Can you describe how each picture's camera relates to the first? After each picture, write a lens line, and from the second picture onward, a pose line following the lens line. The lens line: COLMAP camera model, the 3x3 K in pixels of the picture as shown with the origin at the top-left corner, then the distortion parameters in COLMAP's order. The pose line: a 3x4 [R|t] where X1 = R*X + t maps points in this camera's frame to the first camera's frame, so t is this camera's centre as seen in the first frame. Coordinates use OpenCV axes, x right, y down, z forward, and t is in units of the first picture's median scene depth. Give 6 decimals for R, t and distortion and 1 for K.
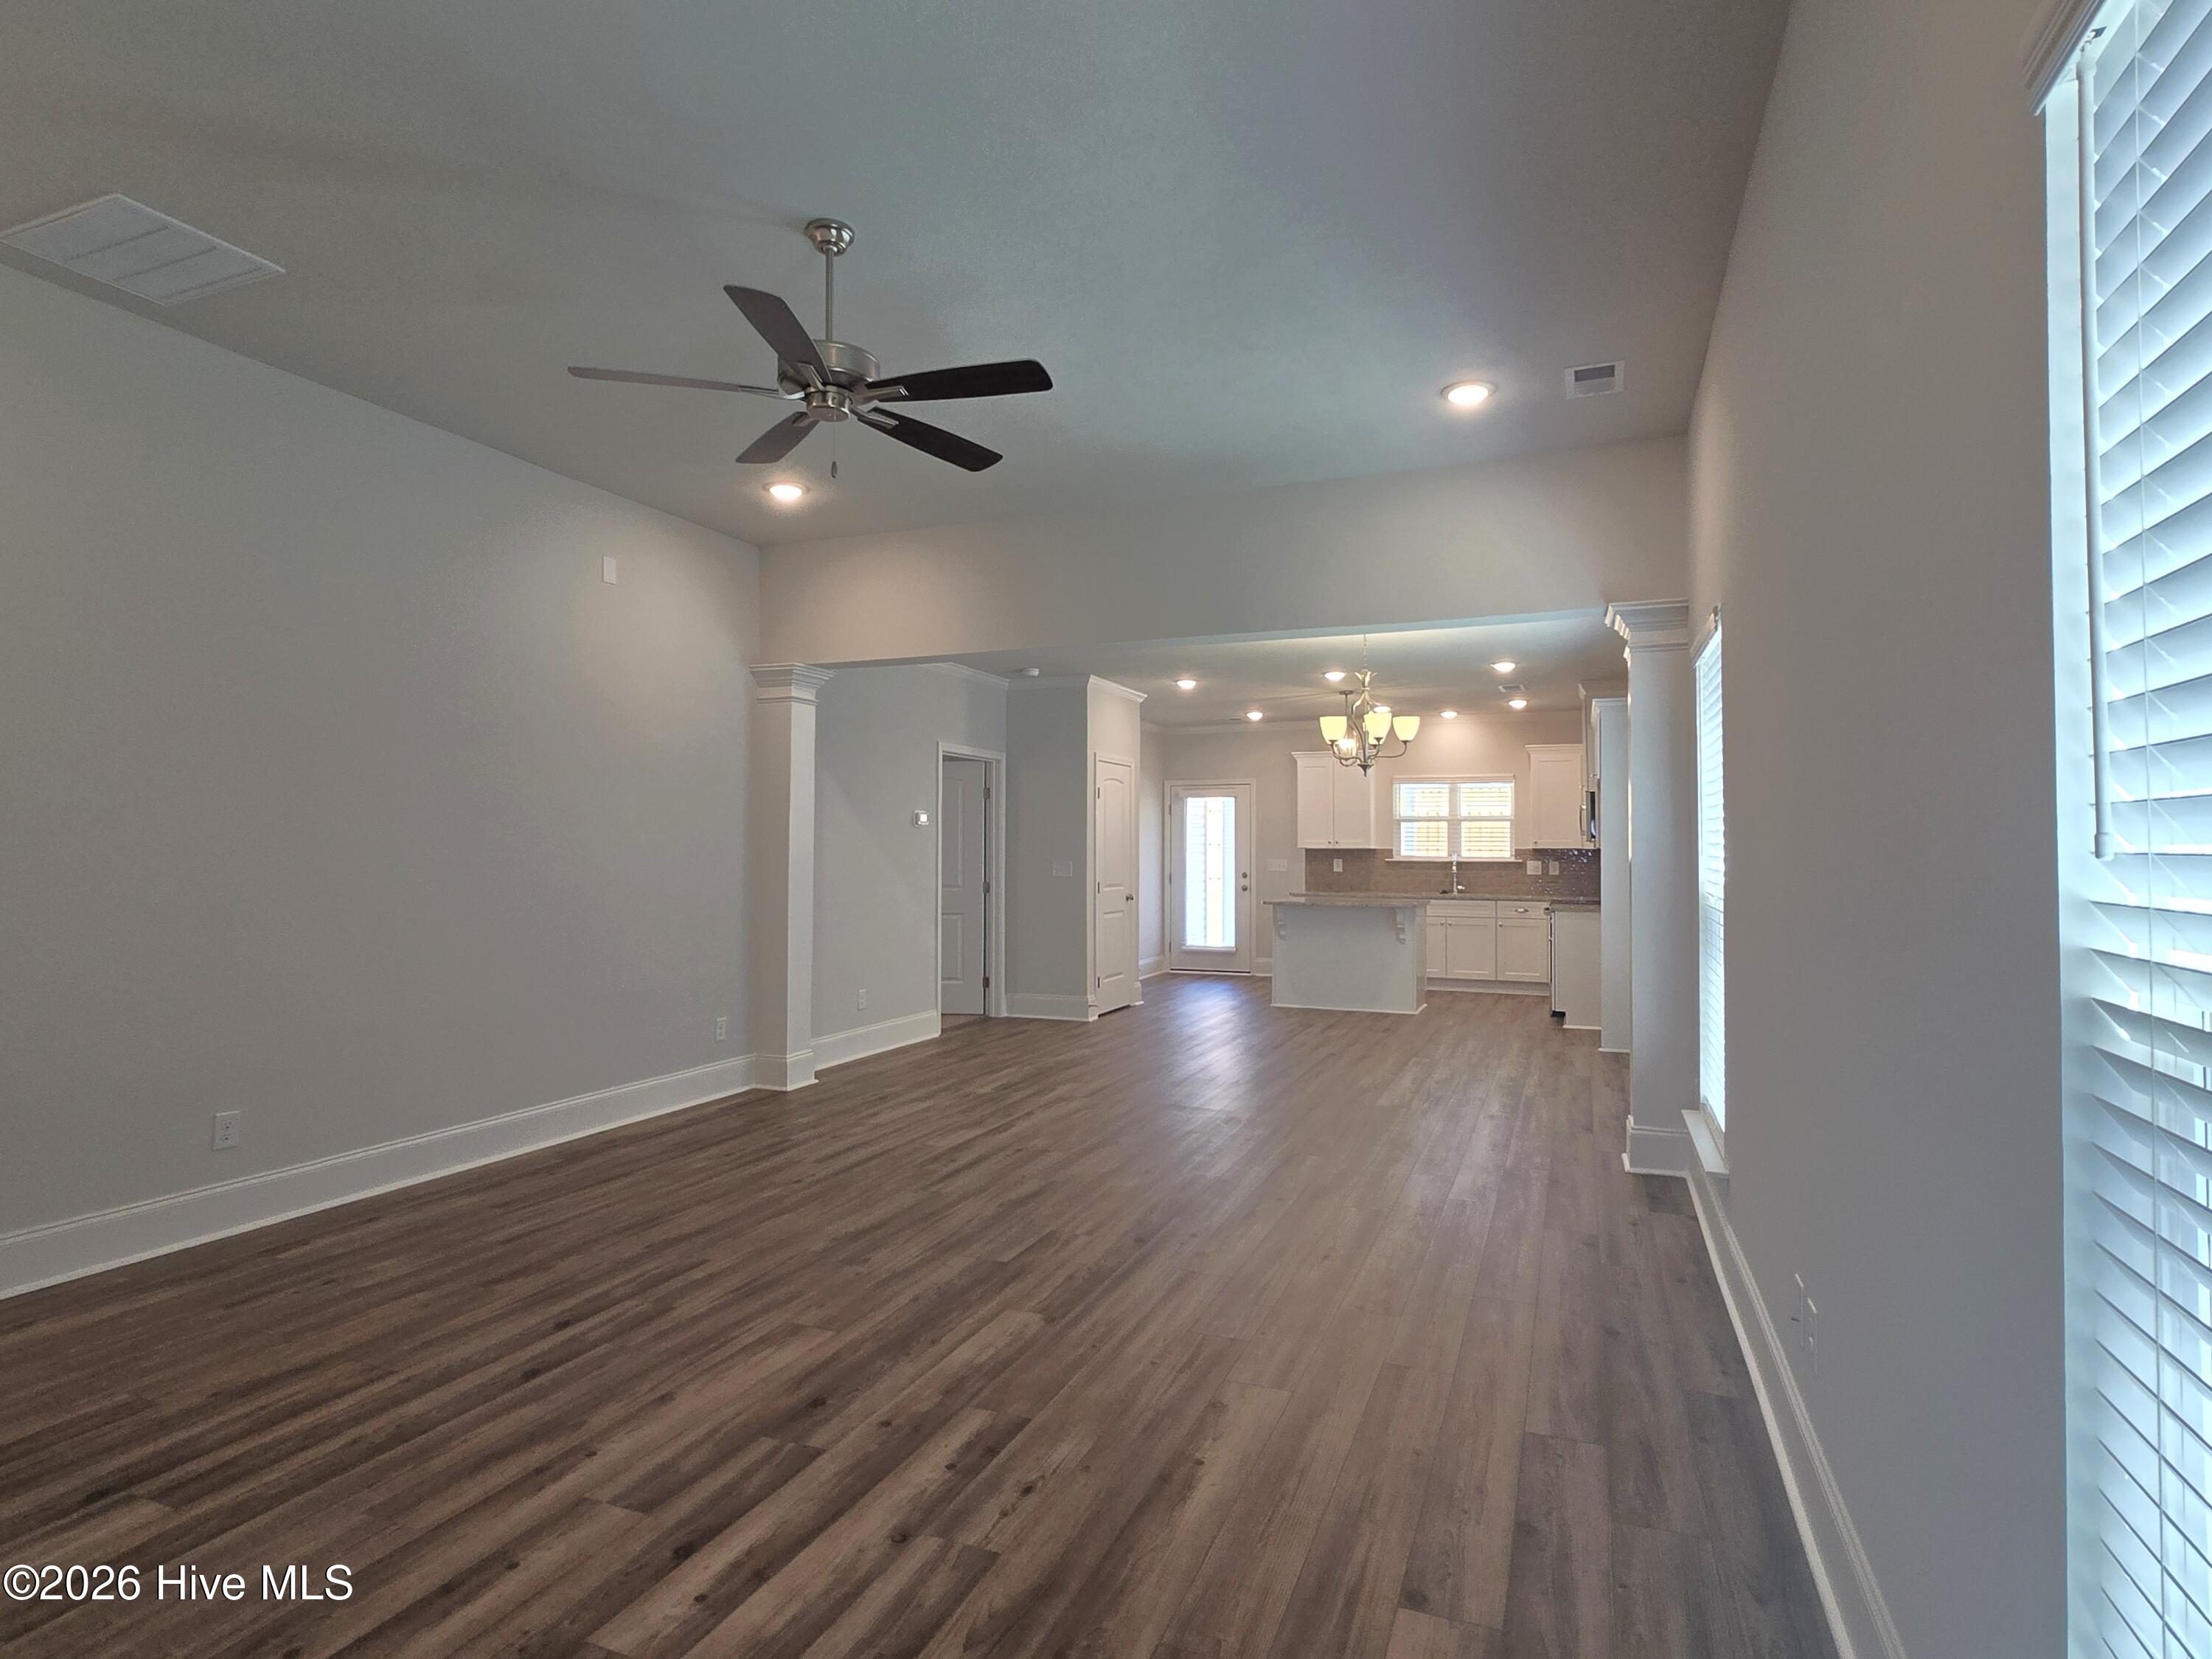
lens RADIAL K [[1160.4, 0, 1115.1], [0, 1160.4, 832.2], [0, 0, 1]] dist [0.007748, 0.000562]
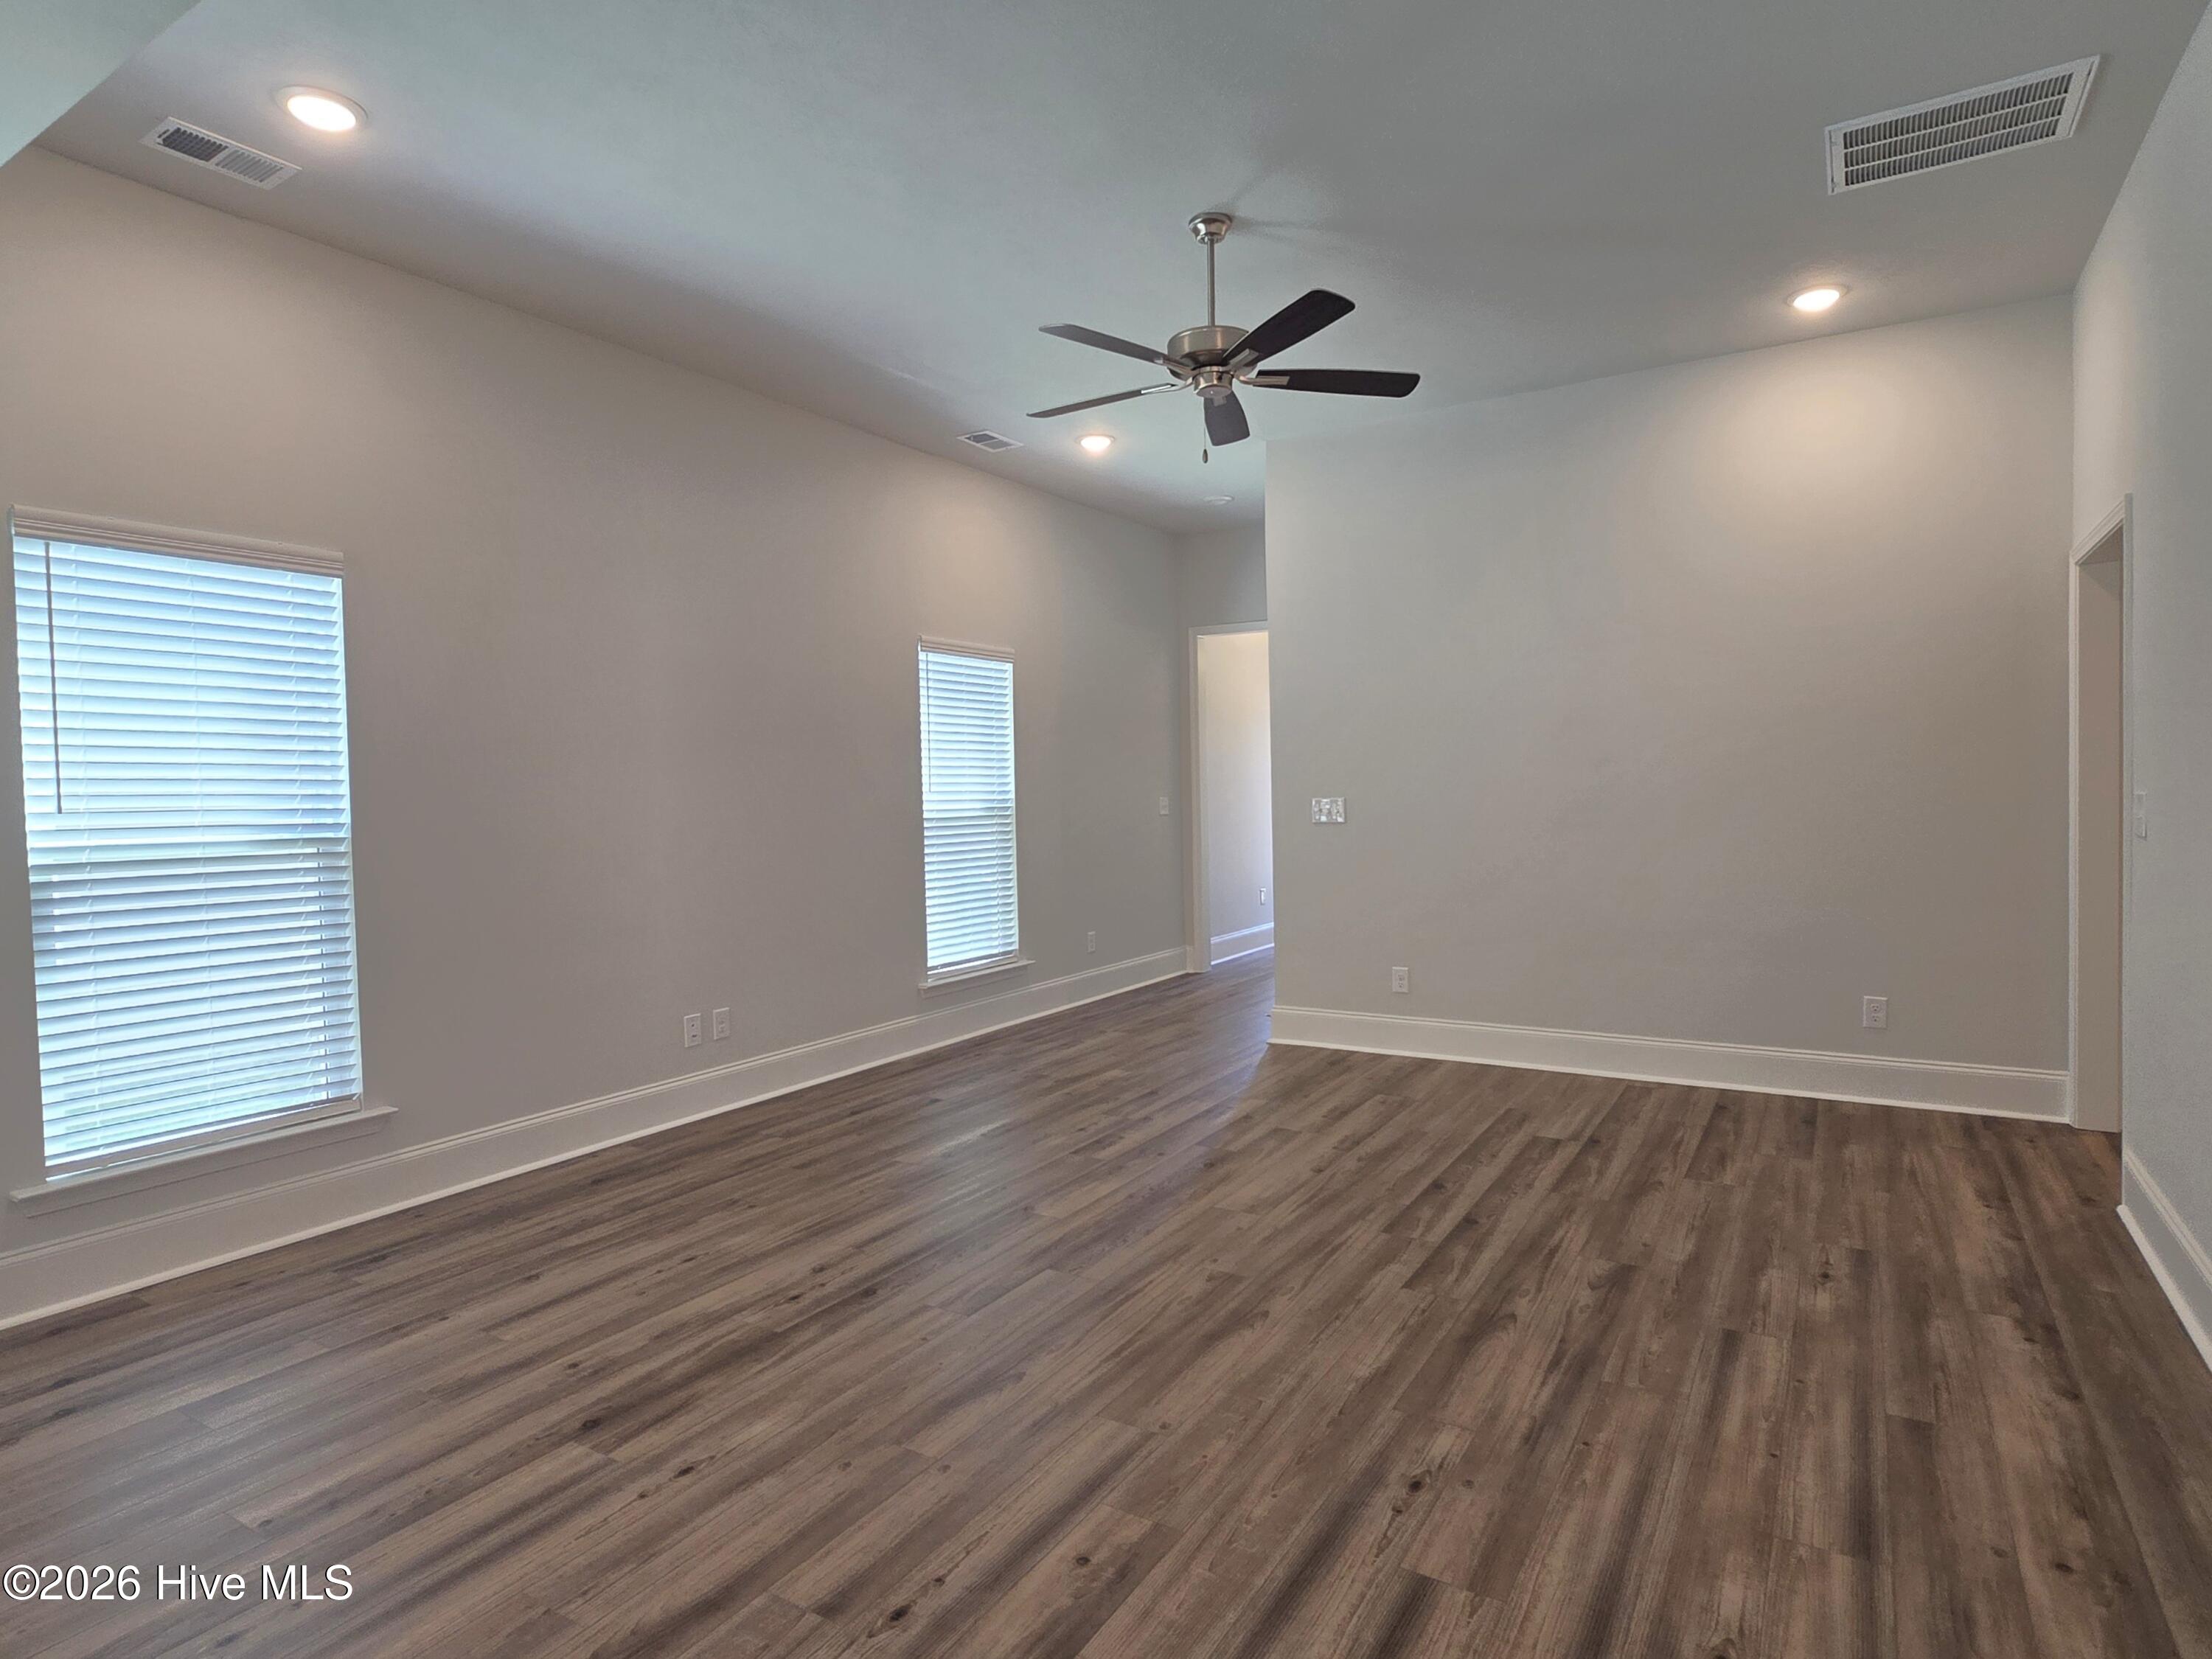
lens RADIAL K [[1160.4, 0, 1108.0], [0, 1160.4, 829.3], [0, 0, 1]] dist [0.007748, 0.000562]
pose [[-0.984466, 0.012795, 0.175109, -0.327627], [0.016507, 0.999669, 0.019759, 0.032838], [-0.174798, 0.022342, -0.984351, 2.051228]]
